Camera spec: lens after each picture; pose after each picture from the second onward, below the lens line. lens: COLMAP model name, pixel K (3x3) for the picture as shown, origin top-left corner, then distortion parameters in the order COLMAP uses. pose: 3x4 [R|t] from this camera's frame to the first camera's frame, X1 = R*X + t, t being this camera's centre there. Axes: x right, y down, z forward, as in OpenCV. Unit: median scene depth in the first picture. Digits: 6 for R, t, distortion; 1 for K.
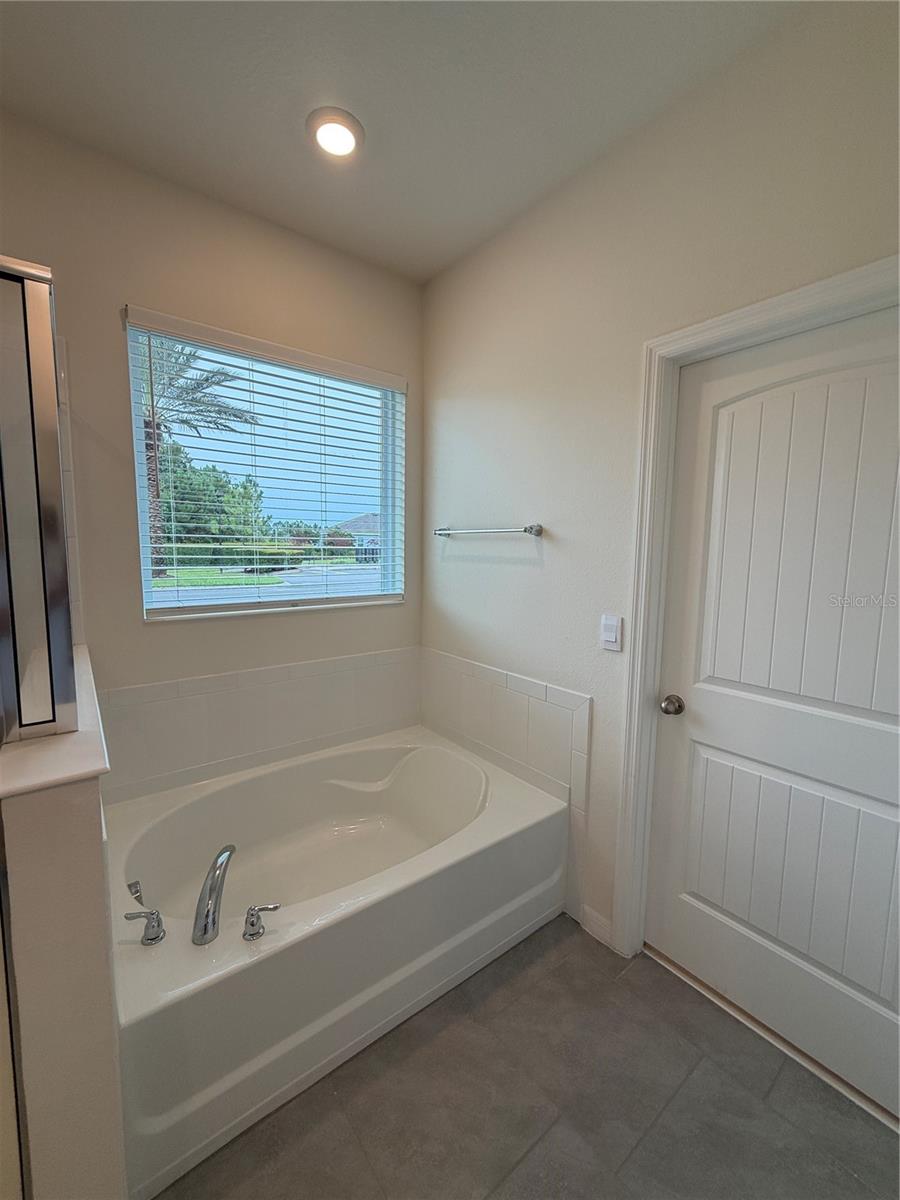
lens RADIAL K [[481.3, 0, 453.0], [0, 481.3, 598.6], [0, 0, 1]] dist [-0.003009, 0.000294]
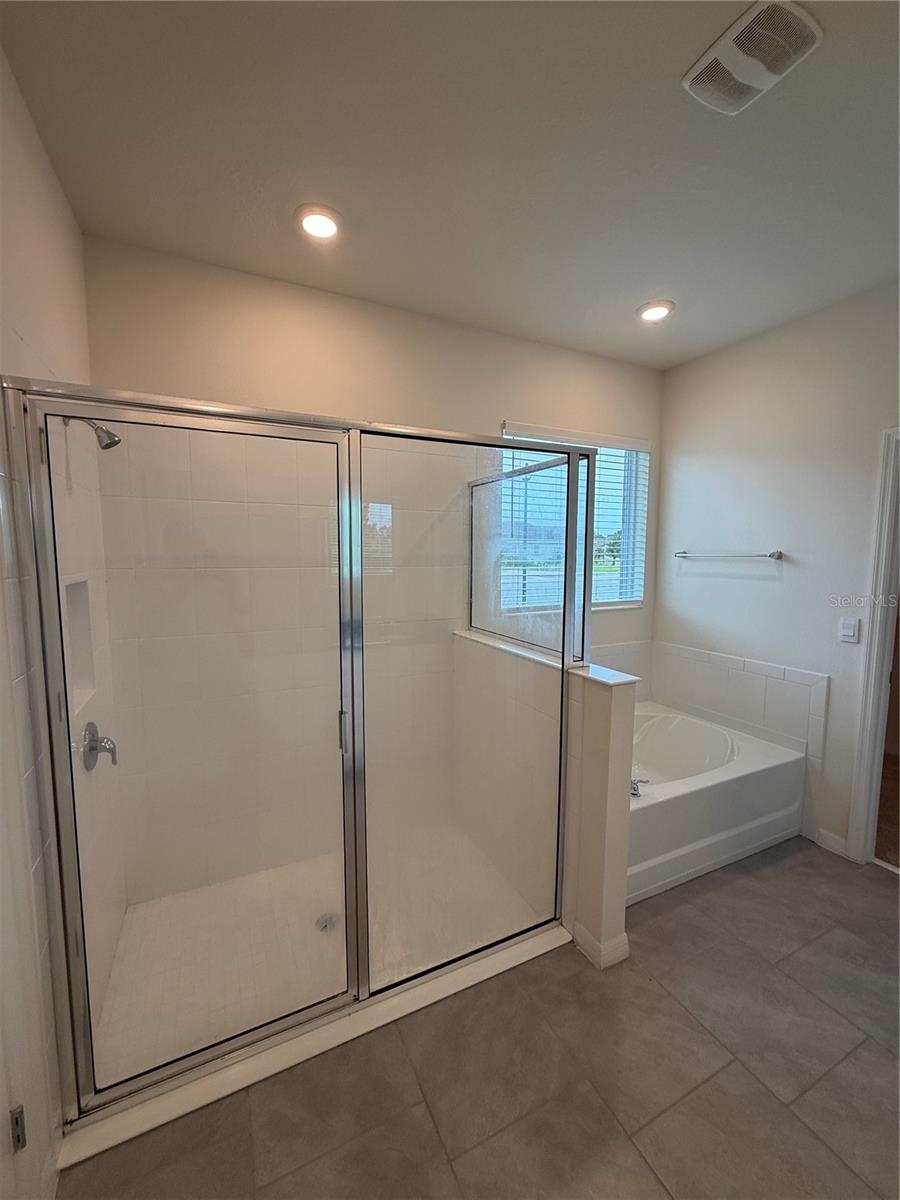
lens RADIAL K [[481.3, 0, 445.7], [0, 481.3, 598.9], [0, 0, 1]] dist [-0.003009, 0.000294]
pose [[0.976396, 0.008361, -0.215826, -0.463484], [-0.011179, 0.999867, -0.011837, 0.009804], [0.215699, 0.013970, 0.976360, -0.560935]]
